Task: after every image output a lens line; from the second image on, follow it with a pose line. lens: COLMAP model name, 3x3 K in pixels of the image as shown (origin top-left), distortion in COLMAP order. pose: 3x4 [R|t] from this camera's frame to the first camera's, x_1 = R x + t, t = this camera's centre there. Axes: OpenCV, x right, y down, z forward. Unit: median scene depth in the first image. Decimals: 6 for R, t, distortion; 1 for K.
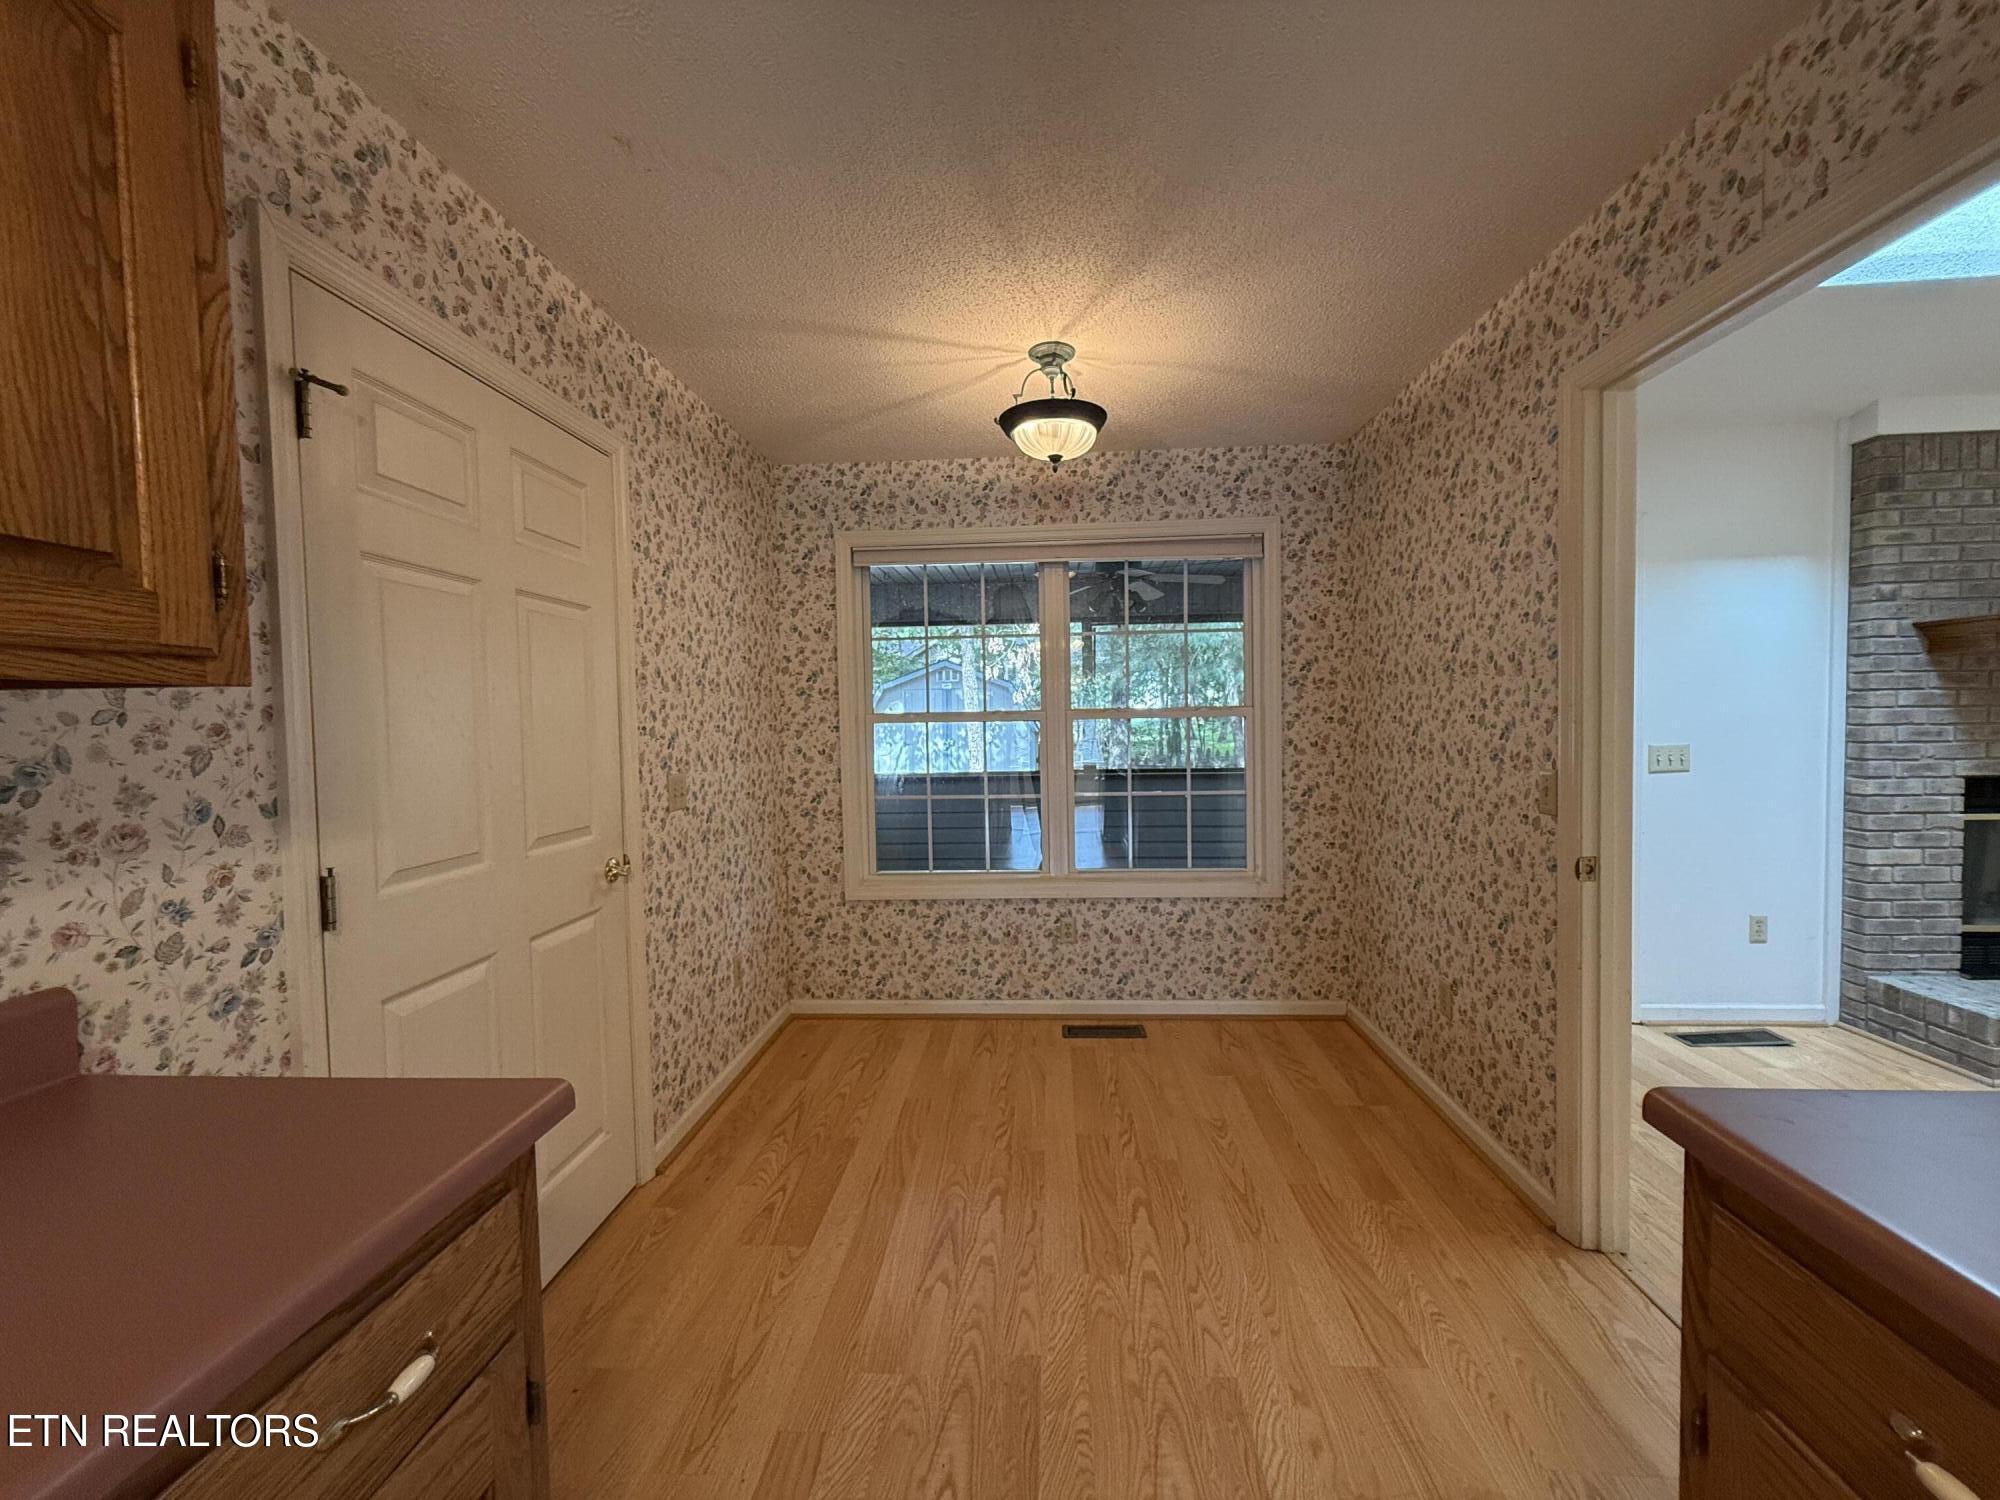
lens RADIAL K [[798.5, 0, 1000.3], [0, 798.5, 752.4], [0, 0, 1]] dist [0.001793, -0.000308]
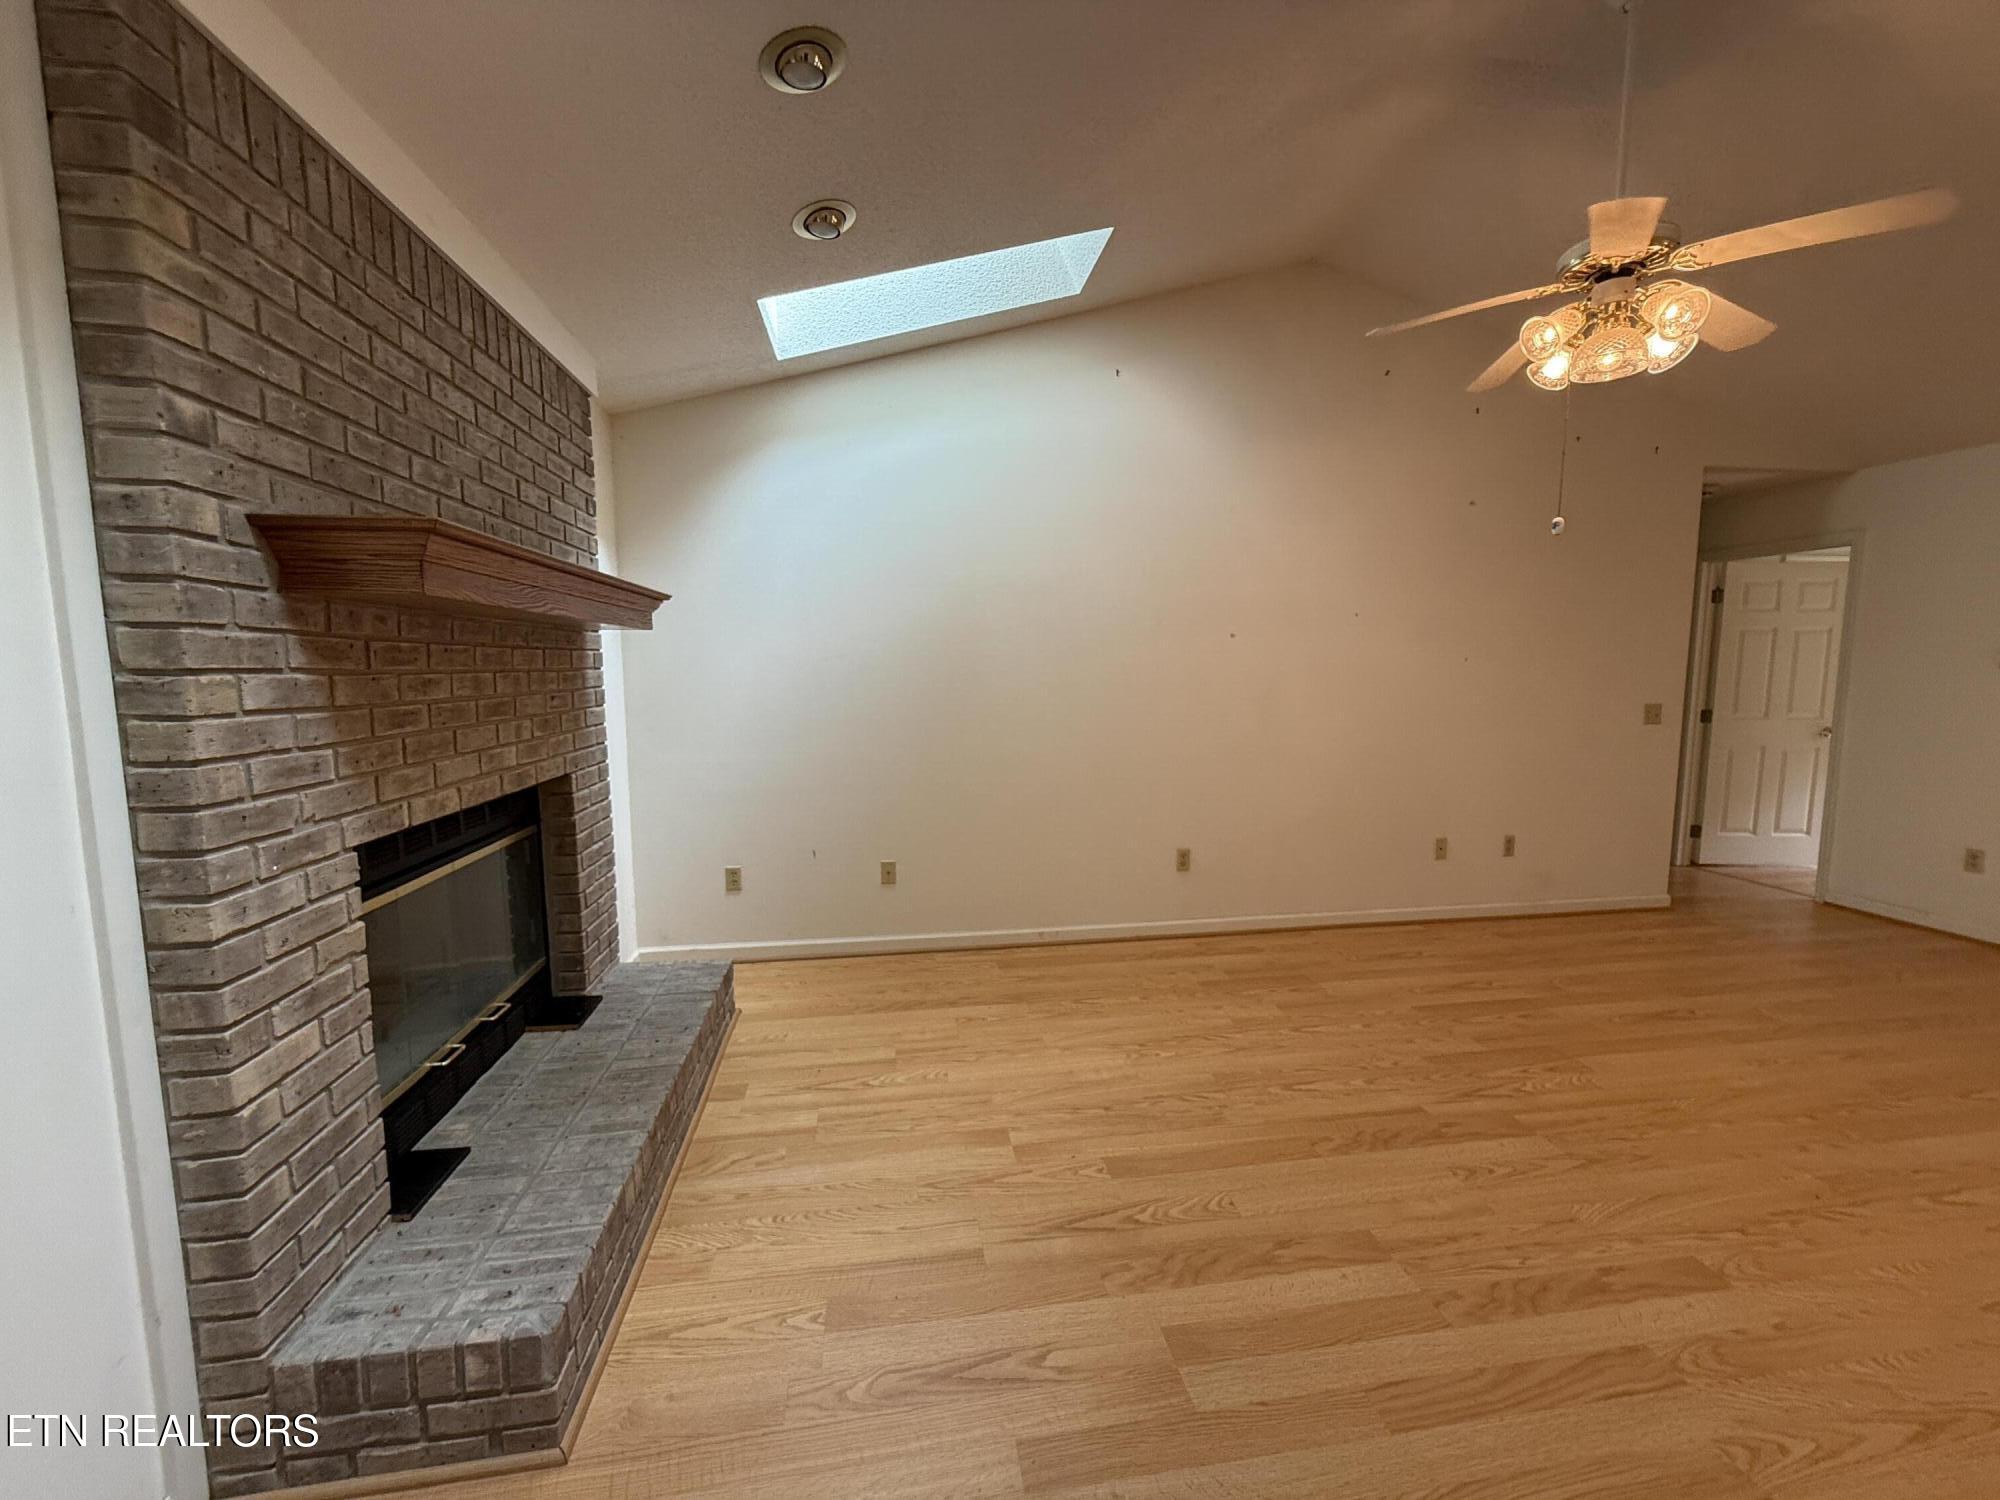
lens RADIAL K [[798.5, 0, 1005.5], [0, 798.5, 747.2], [0, 0, 1]] dist [0.001793, -0.000308]
pose [[-0.219573, -0.078181, 0.972459, 1.757136], [0.048113, 0.994703, 0.090833, -0.163301], [-0.974409, 0.066733, -0.214648, 1.966145]]
